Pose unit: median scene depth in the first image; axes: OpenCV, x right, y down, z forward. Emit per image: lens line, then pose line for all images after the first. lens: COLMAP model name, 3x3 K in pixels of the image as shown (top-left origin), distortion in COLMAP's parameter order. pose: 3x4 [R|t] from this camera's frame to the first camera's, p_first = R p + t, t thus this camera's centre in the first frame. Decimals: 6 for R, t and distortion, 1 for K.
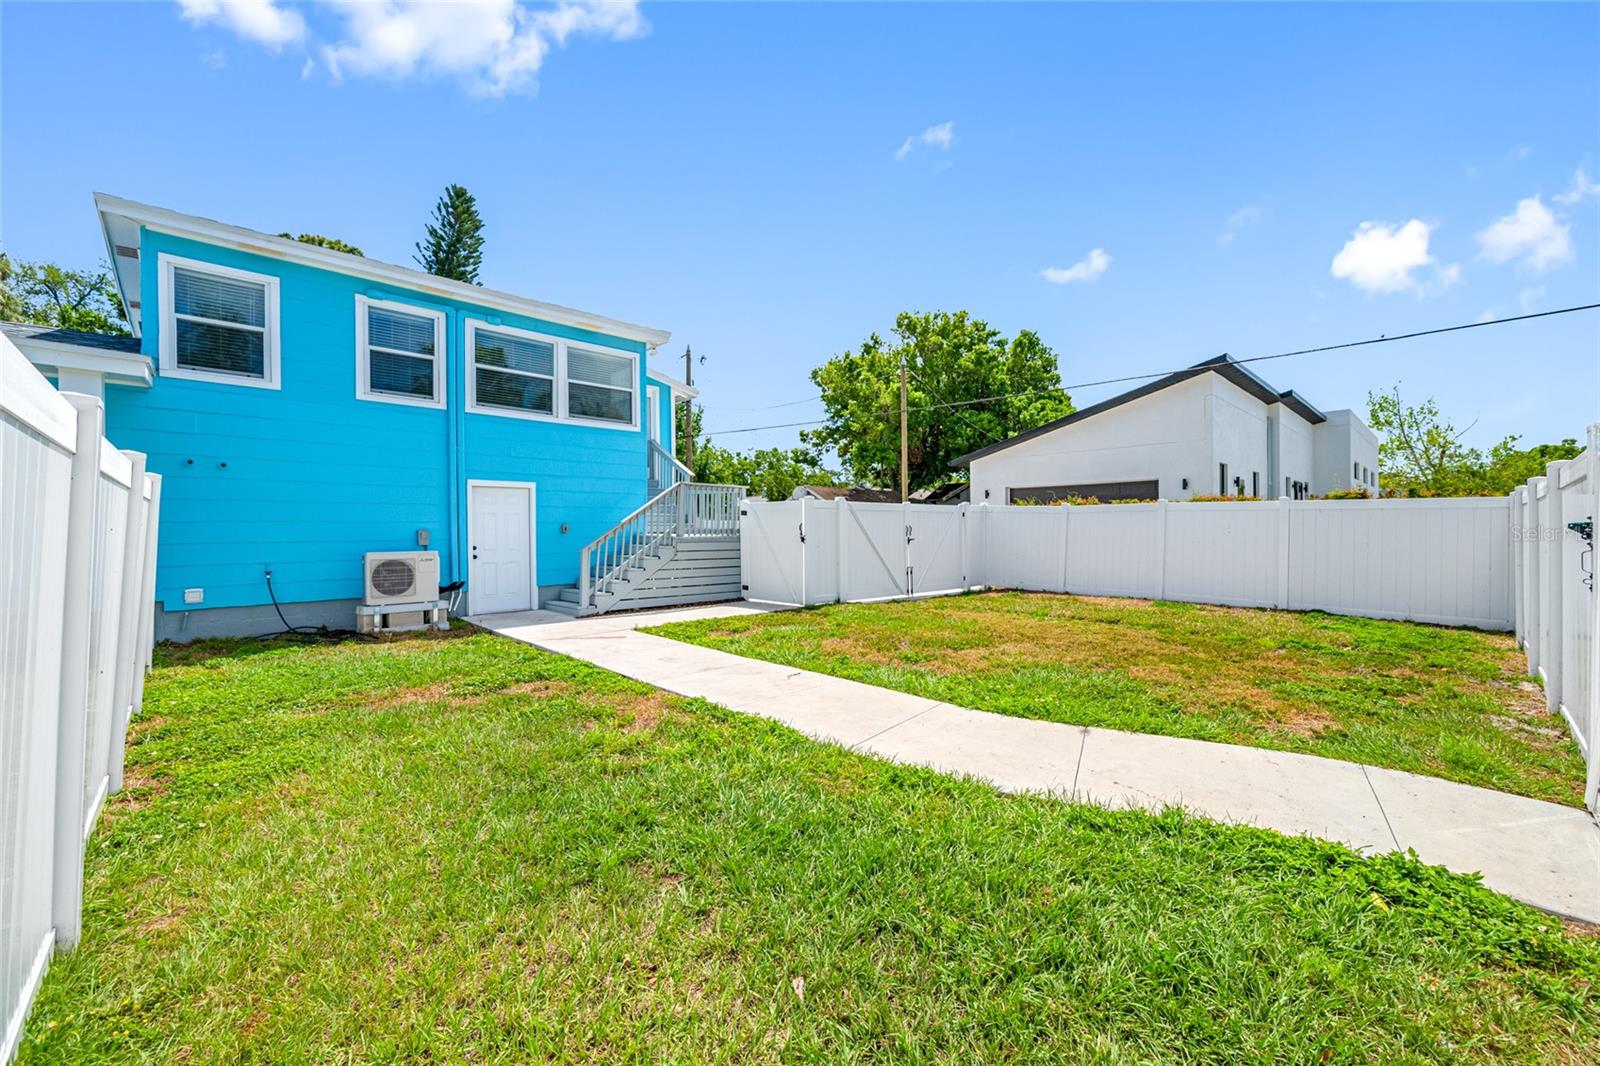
lens RADIAL K [[651.4, 0, 794.3], [0, 651.4, 531.2], [0, 0, 1]] dist [0.001668, 0.000182]
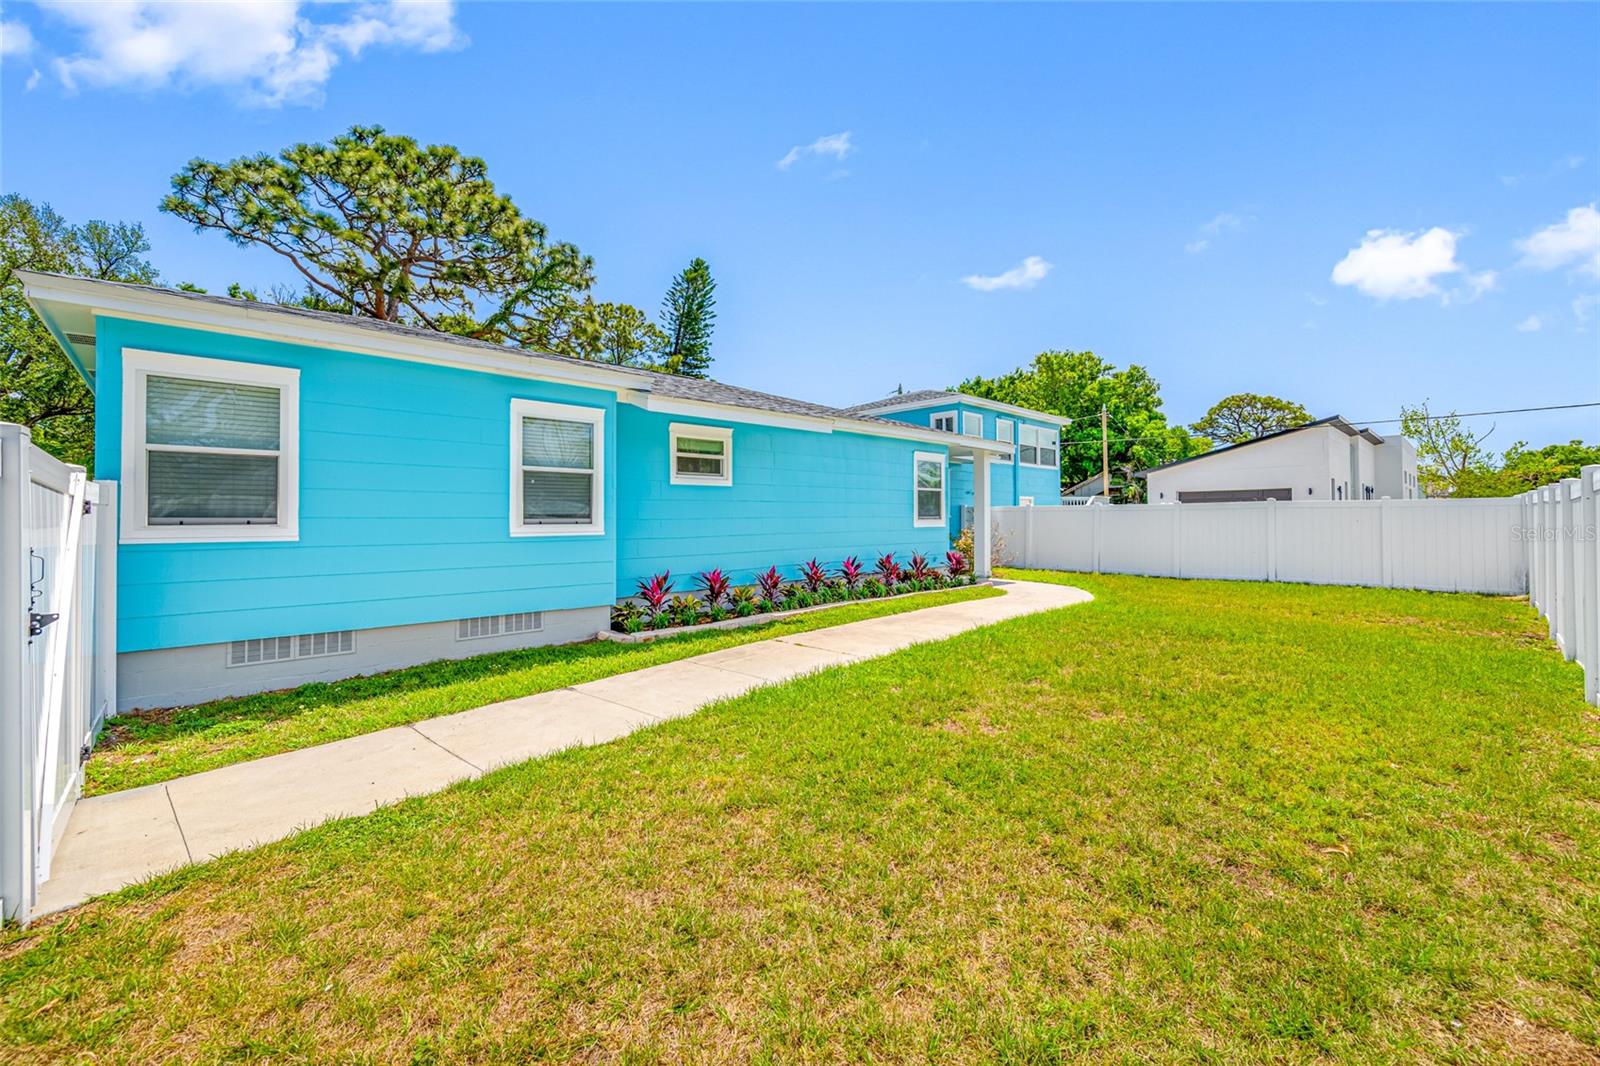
lens RADIAL K [[651.4, 0, 794.3], [0, 651.4, 531.2], [0, 0, 1]] dist [0.001668, 0.000182]
pose [[0.999915, -0.001846, -0.012873, -0.294893], [0.001973, 0.999949, 0.009875, 0.004669], [0.012855, -0.009899, 0.999868, -0.288330]]
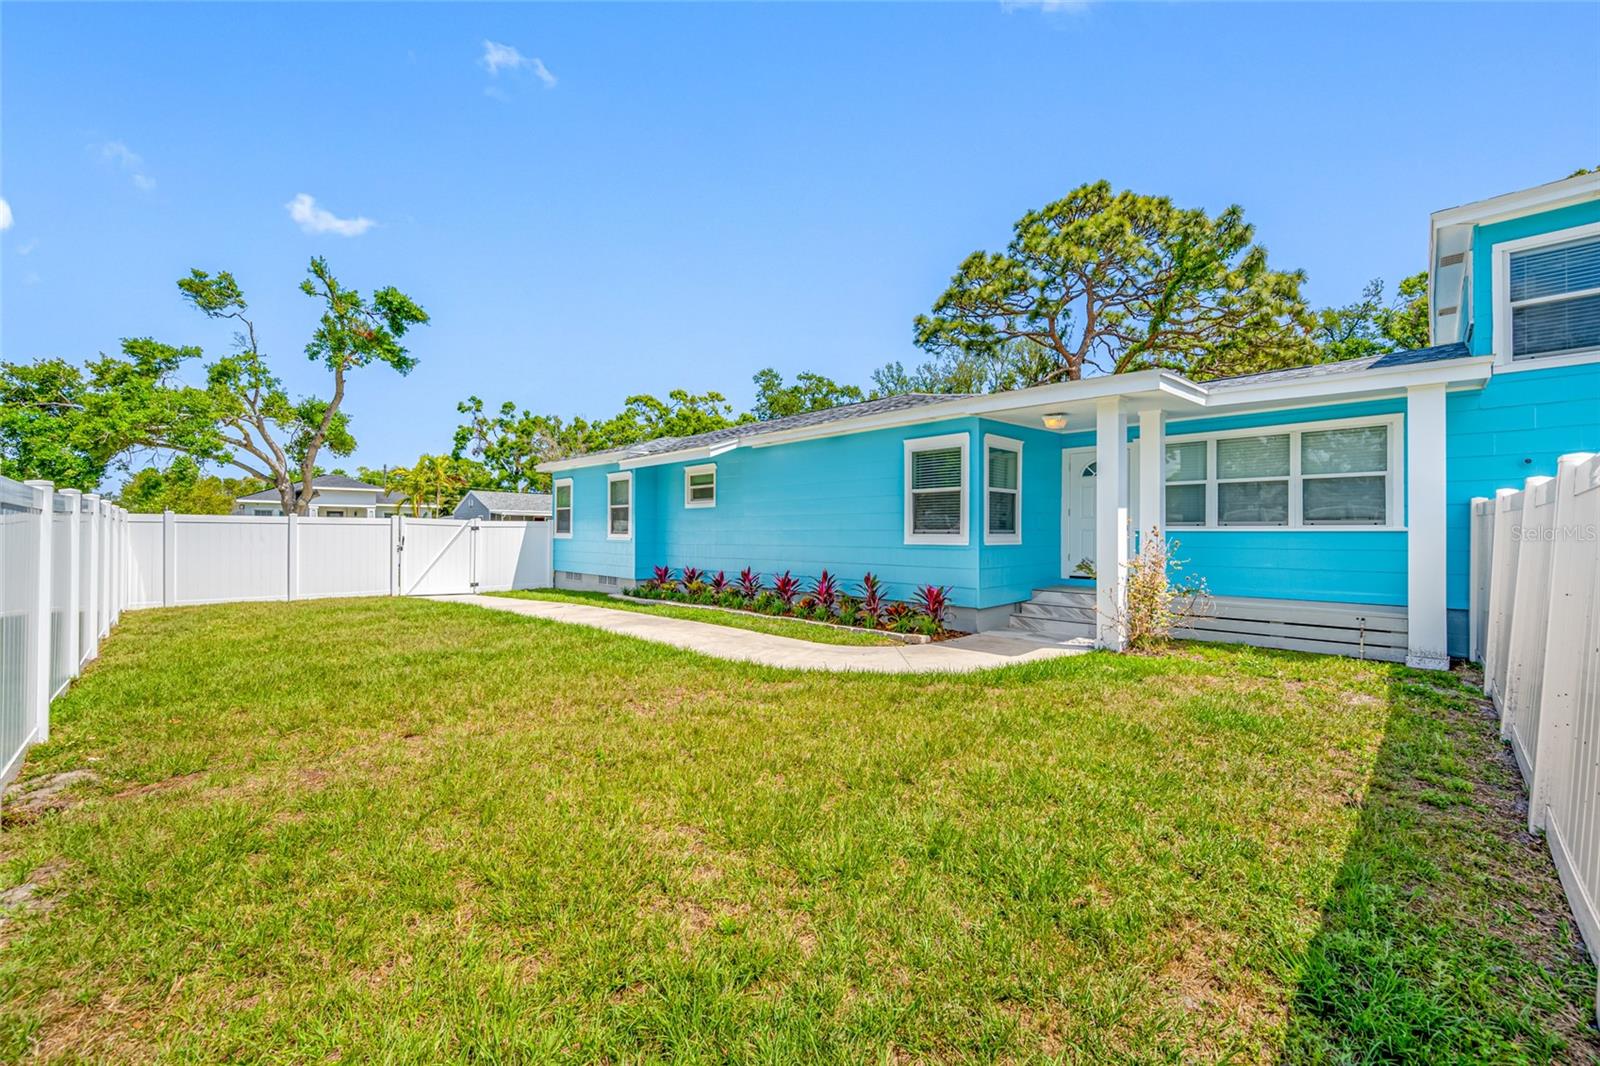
lens RADIAL K [[651.4, 0, 794.3], [0, 651.4, 531.2], [0, 0, 1]] dist [0.001668, 0.000182]
pose [[-0.025124, 0.000994, -0.999684, 0.092388], [-0.009480, 0.999954, 0.001232, 0.000310], [0.999639, 0.009508, -0.025113, 0.099091]]
